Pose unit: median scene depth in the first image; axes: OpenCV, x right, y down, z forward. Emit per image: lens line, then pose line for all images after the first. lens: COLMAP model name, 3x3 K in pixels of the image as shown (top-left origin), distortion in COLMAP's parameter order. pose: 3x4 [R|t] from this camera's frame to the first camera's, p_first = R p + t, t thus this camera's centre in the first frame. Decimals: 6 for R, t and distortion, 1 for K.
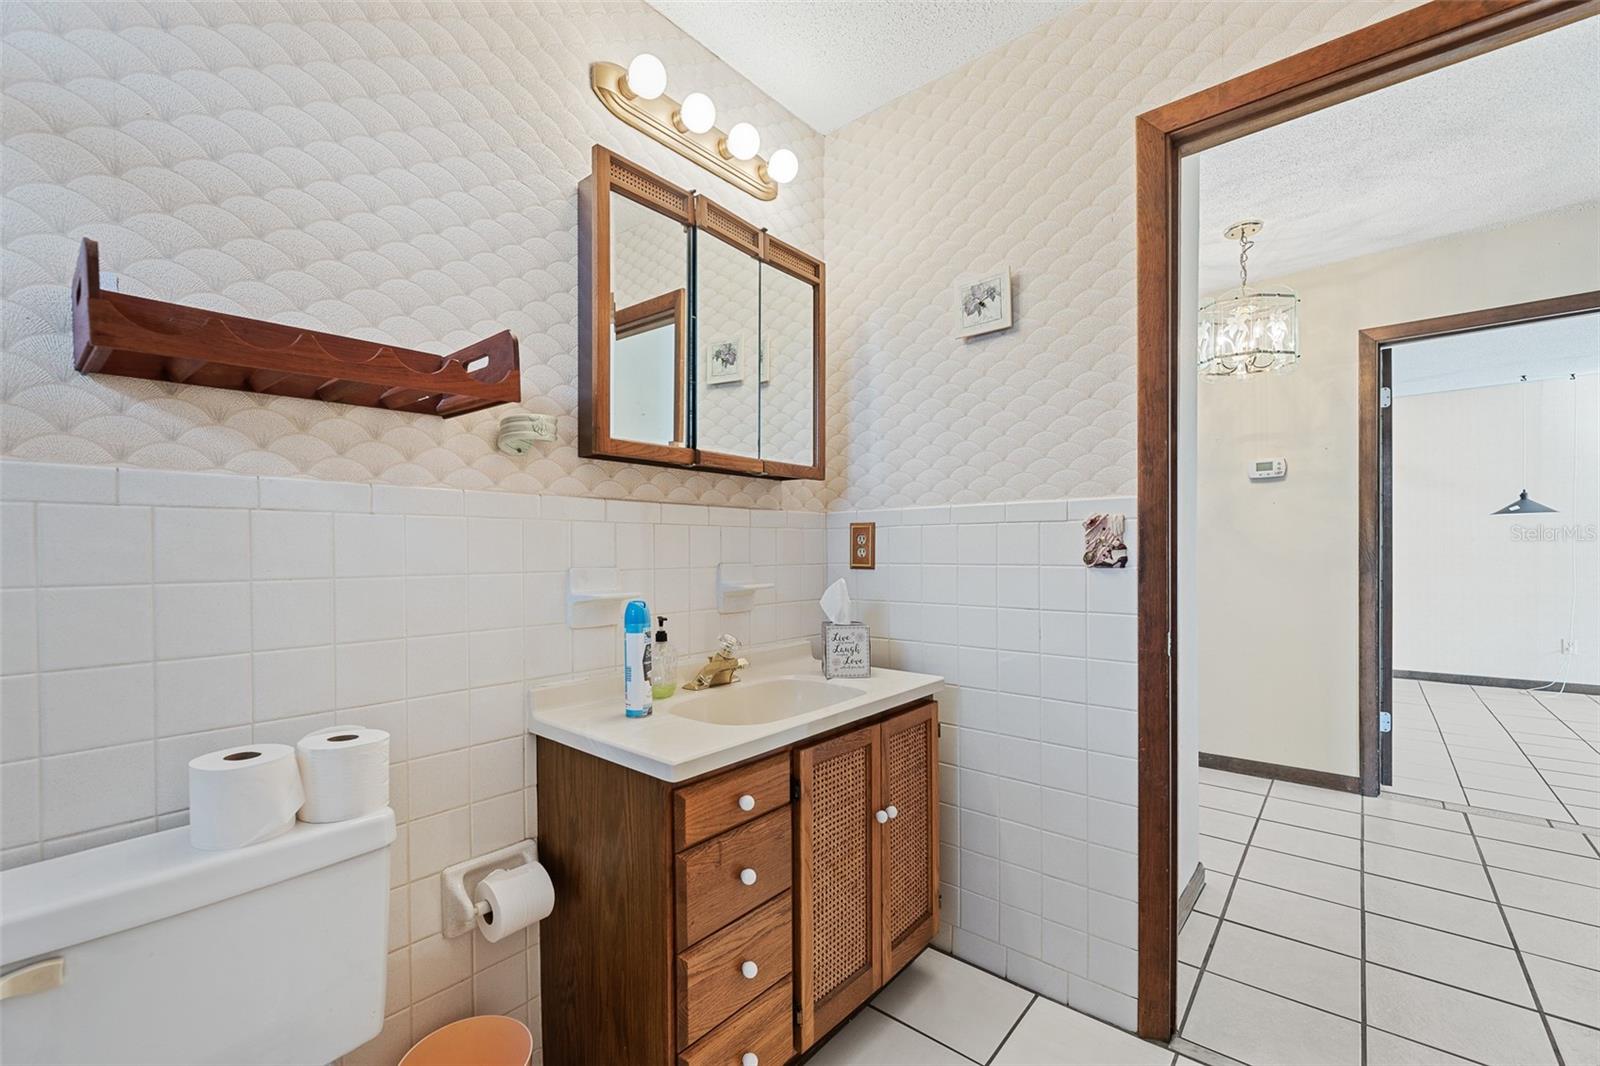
lens RADIAL K [[653.5, 0, 806.8], [0, 653.5, 547.3], [0, 0, 1]] dist [-0.000546, -0.000226]
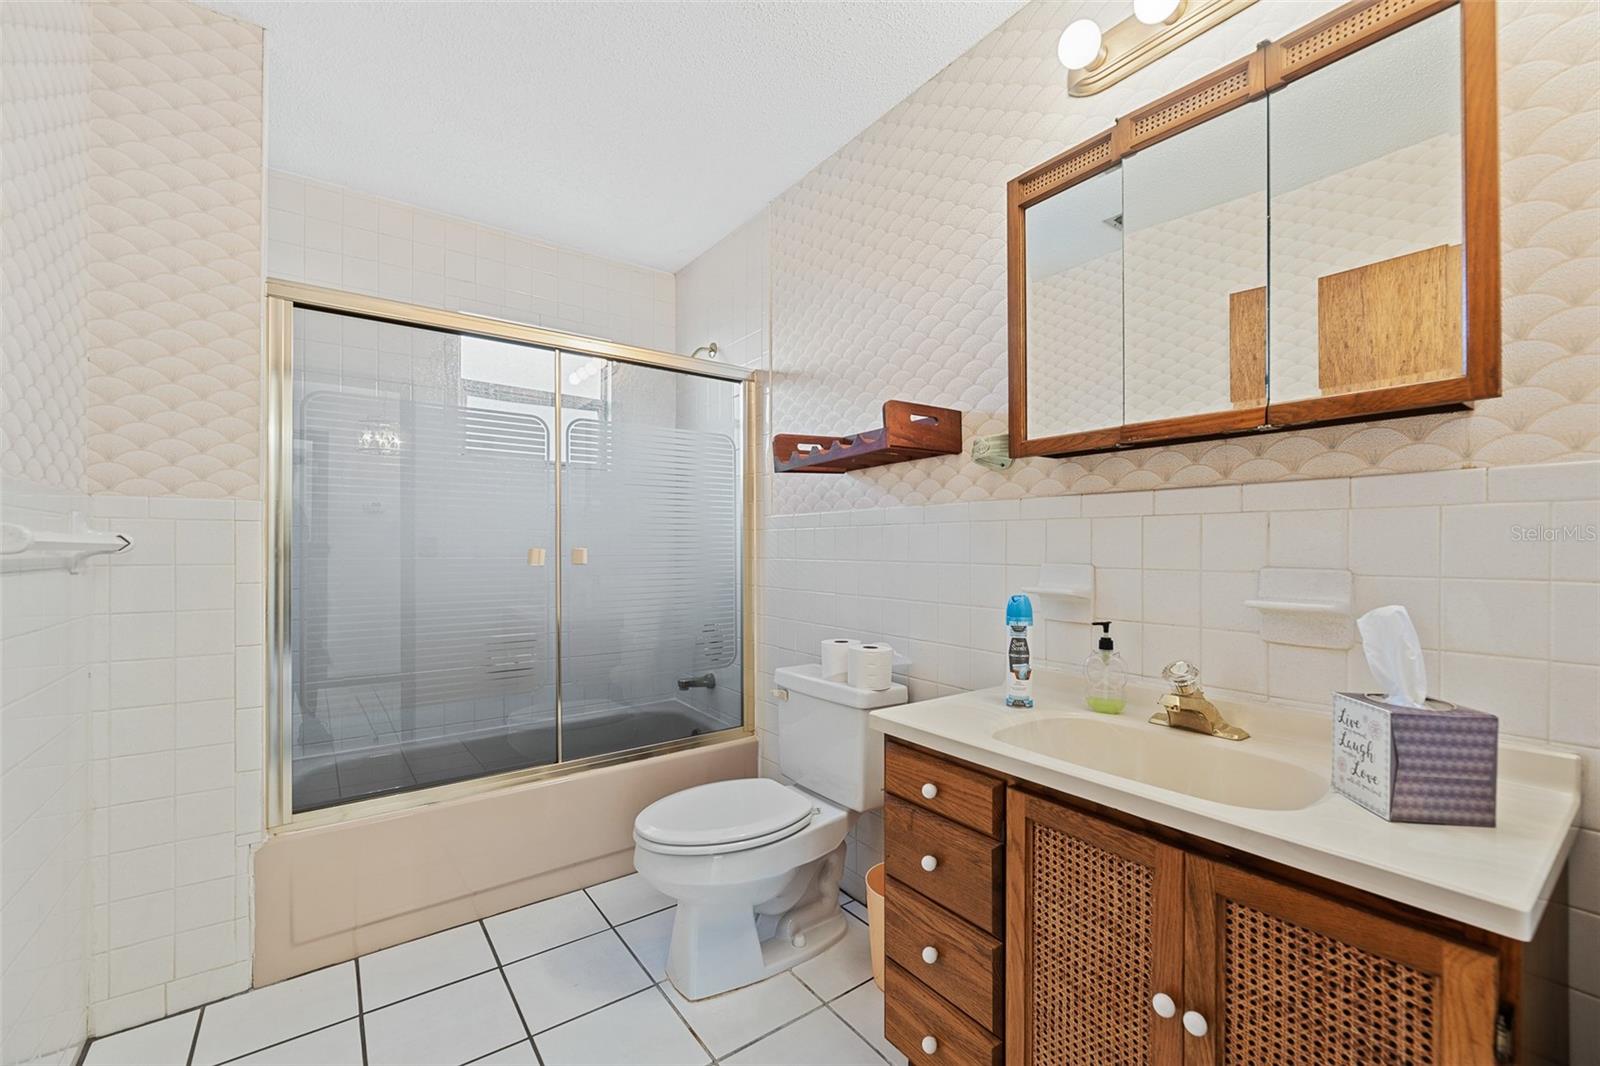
lens RADIAL K [[653.5, 0, 805.3], [0, 653.5, 539.8], [0, 0, 1]] dist [-0.000546, -0.000226]
pose [[-0.226046, -0.005221, -0.974103, 0.808883], [0.003414, 0.999975, -0.006152, -0.001312], [0.974111, -0.004717, -0.226022, 0.877279]]
